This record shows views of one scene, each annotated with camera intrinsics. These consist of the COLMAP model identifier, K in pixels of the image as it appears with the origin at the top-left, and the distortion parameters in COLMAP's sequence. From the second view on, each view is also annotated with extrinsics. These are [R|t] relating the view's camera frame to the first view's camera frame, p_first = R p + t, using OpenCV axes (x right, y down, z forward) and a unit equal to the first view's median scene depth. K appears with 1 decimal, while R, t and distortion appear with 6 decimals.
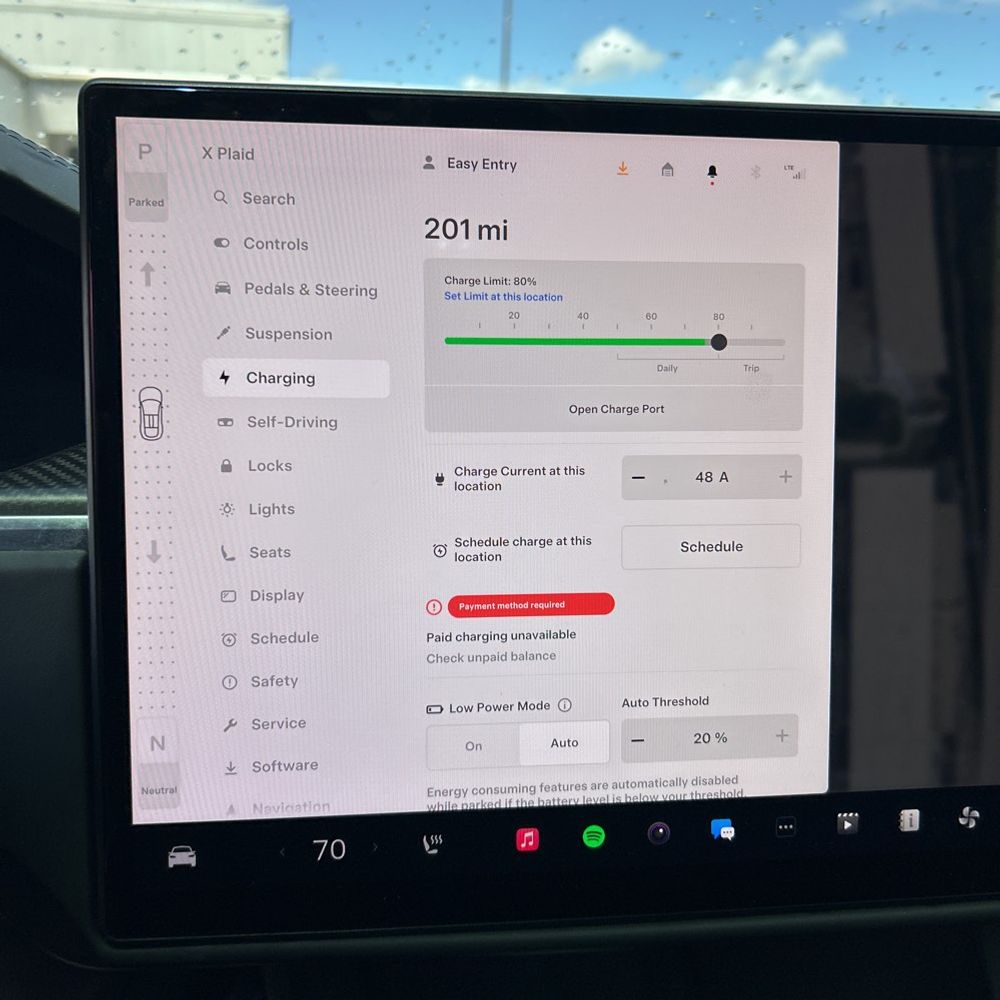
lens RADIAL K [[1017.0, 0, 468.6], [0, 1017.0, 491.3], [0, 0, 1]] dist [0.015266, 0.000000]
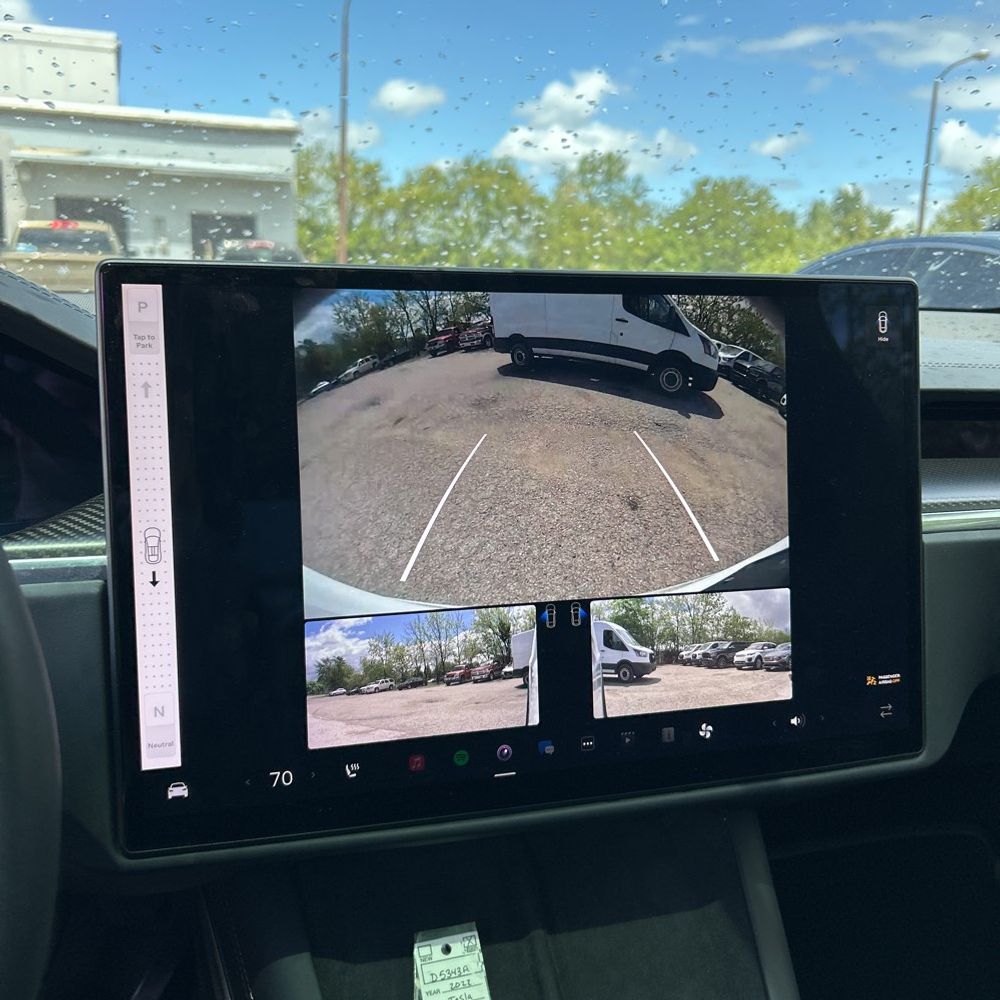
lens RADIAL K [[1017.0, 0, 500.1], [0, 1017.0, 499.1], [0, 0, 1]] dist [0.015266, 0.000000]
pose [[0.984521, -0.033797, 0.171976, -0.065711], [0.037568, 0.999119, -0.018722, -0.008125], [-0.171192, 0.024893, 0.984923, -0.494738]]
